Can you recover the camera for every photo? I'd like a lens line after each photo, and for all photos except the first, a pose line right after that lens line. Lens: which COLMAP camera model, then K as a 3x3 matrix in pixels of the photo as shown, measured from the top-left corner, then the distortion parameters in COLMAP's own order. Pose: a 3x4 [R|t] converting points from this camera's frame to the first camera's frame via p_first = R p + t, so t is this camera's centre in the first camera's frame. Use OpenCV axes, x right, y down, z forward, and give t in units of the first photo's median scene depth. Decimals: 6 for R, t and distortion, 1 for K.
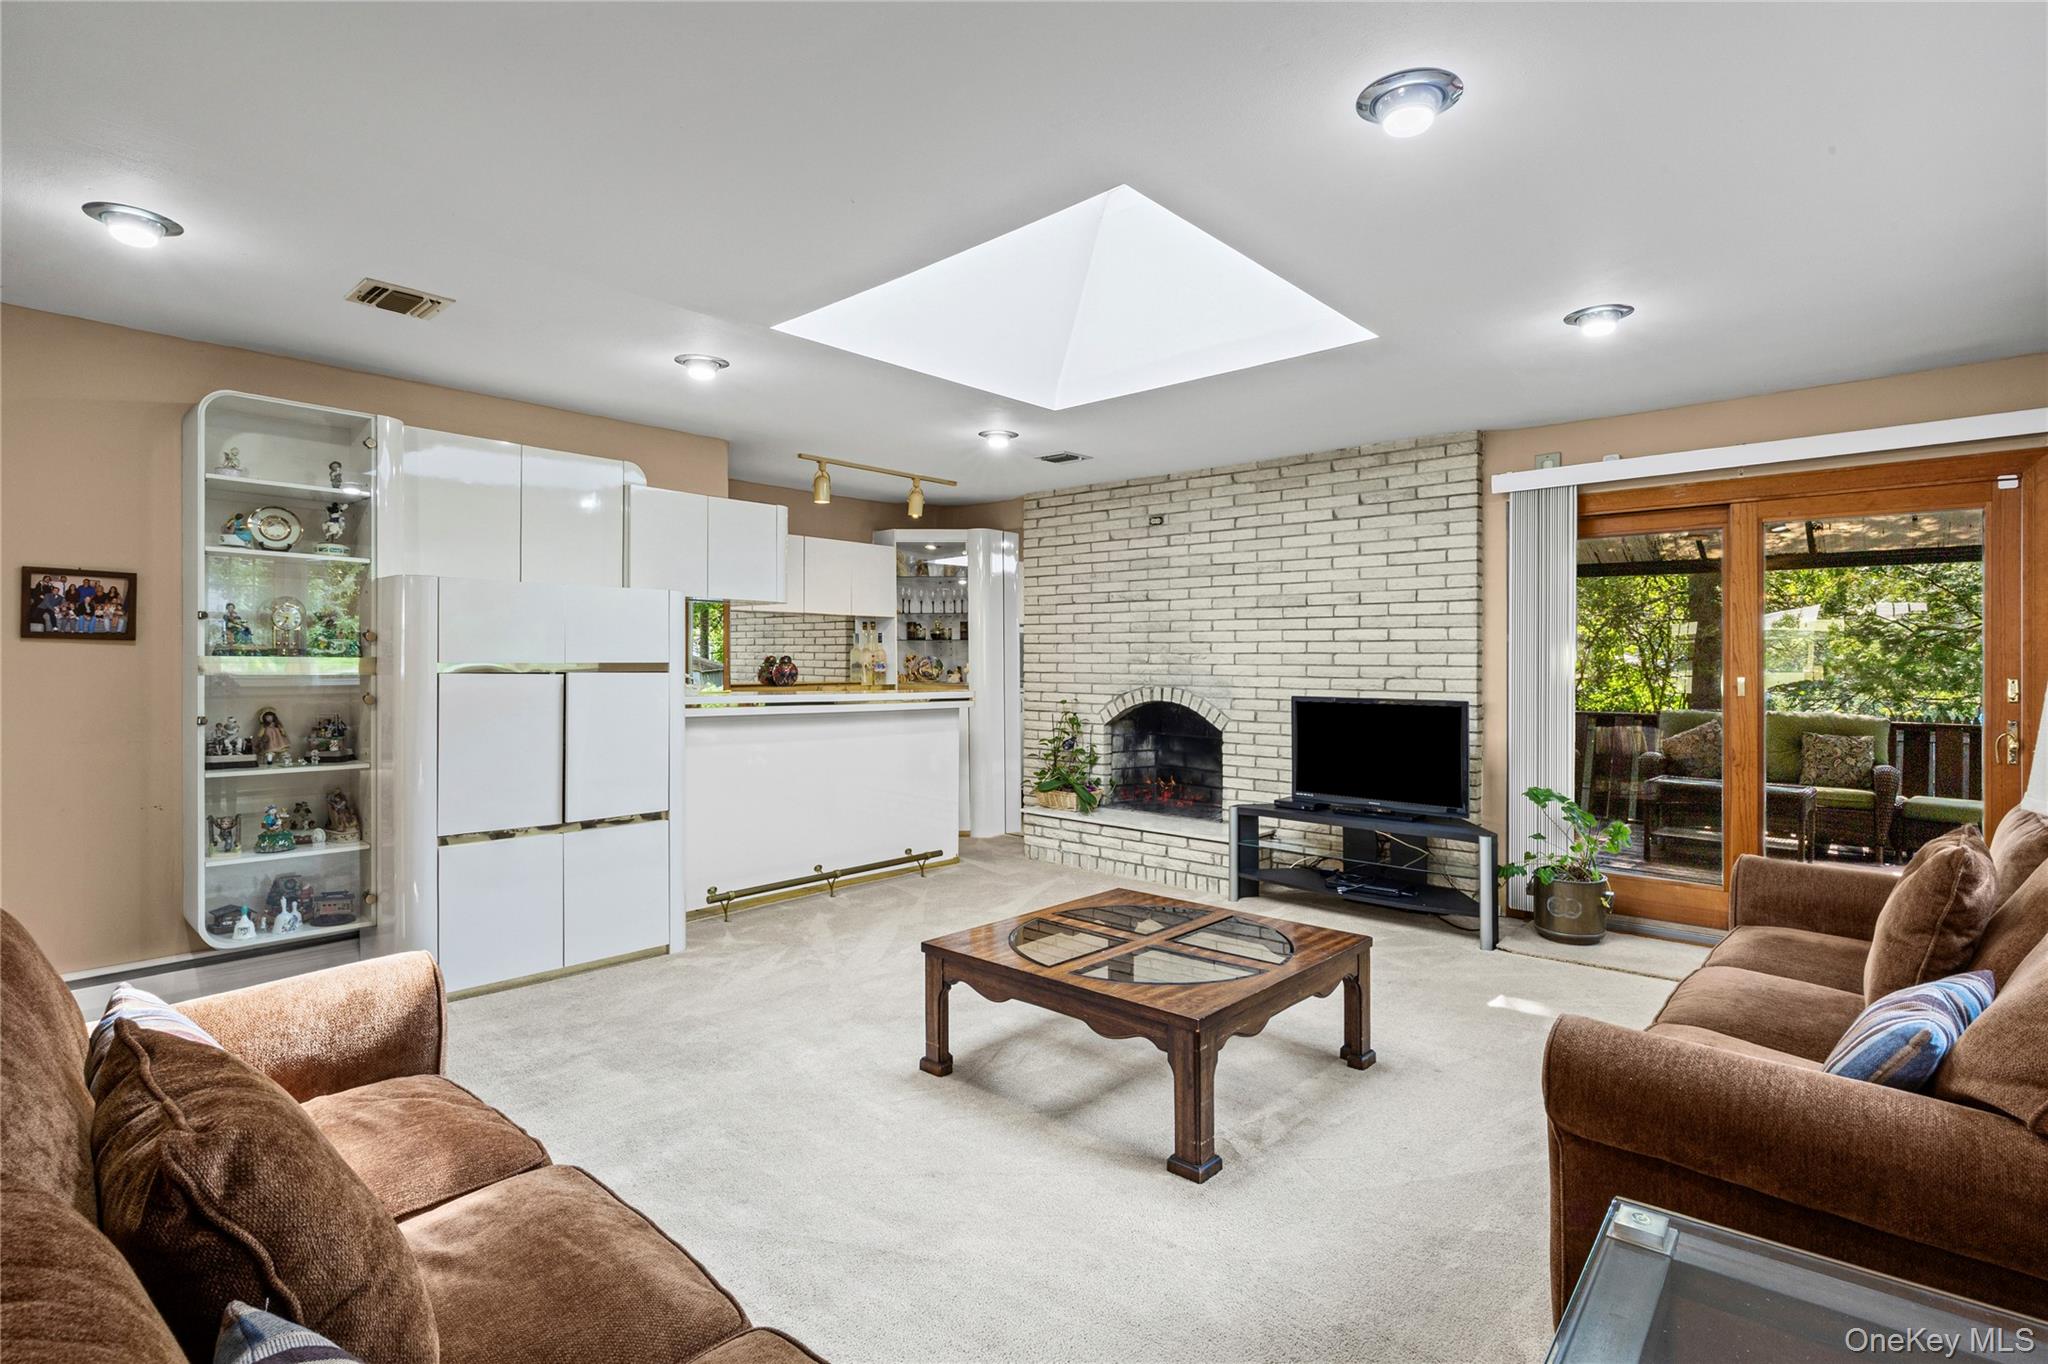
lens RADIAL K [[976.5, 0, 1022.7], [0, 976.5, 675.1], [0, 0, 1]] dist [-0.002765, -0.000435]
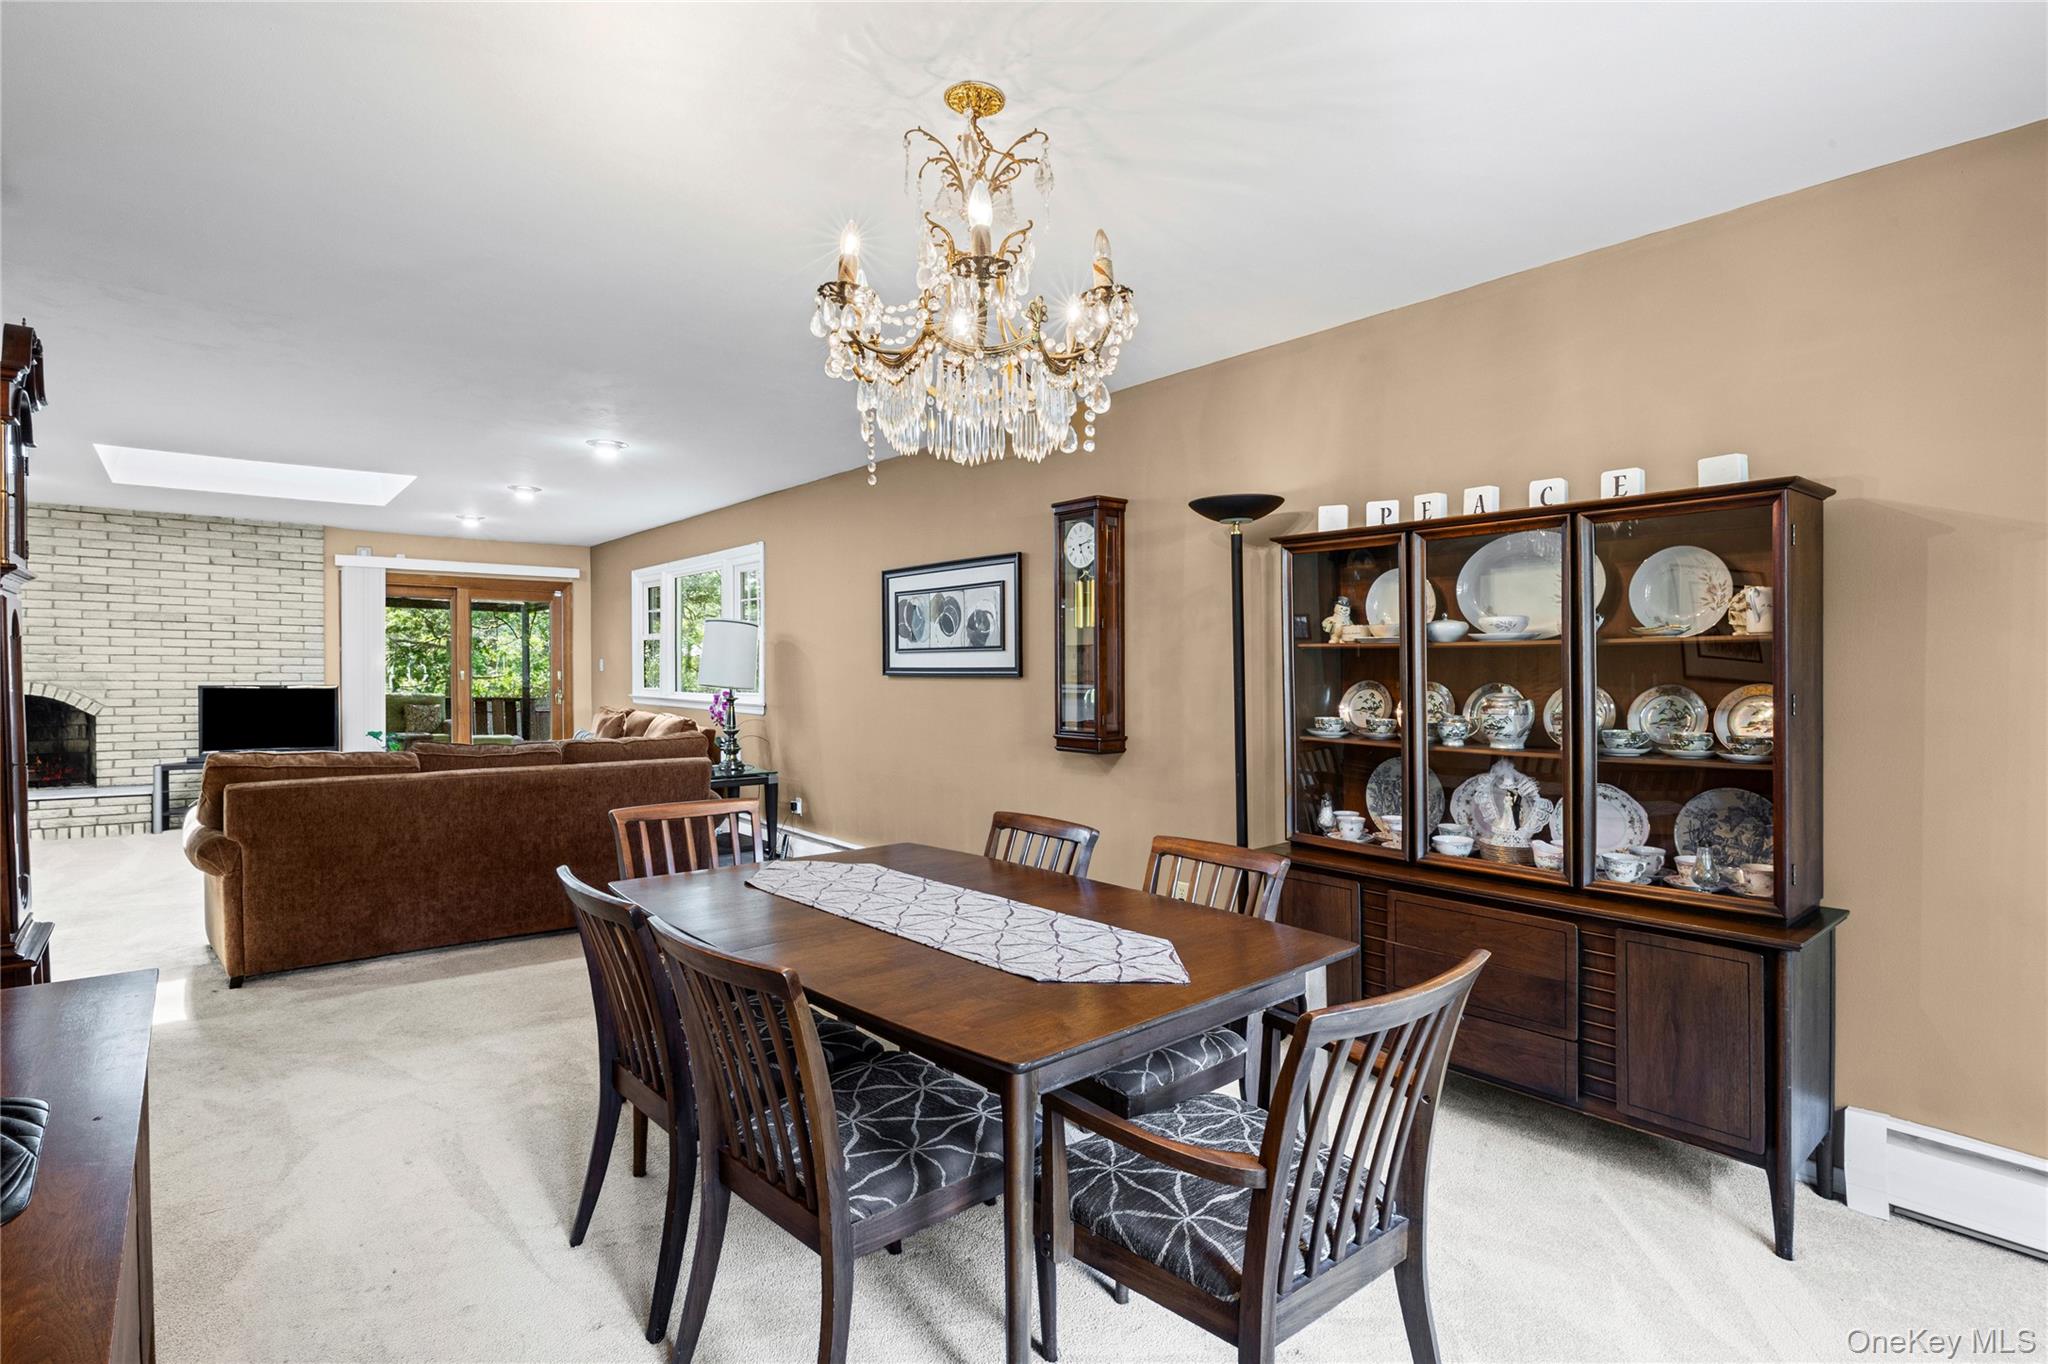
lens RADIAL K [[1027.2, 0, 1023.7], [0, 1027.2, 679.4], [0, 0, 1]] dist [-0.000153, -0.000070]
pose [[0.146562, -0.010302, 0.989148, -1.017904], [0.009347, 0.999916, 0.009029, 0.010128], [-0.989157, 0.007923, 0.146646, -0.420374]]
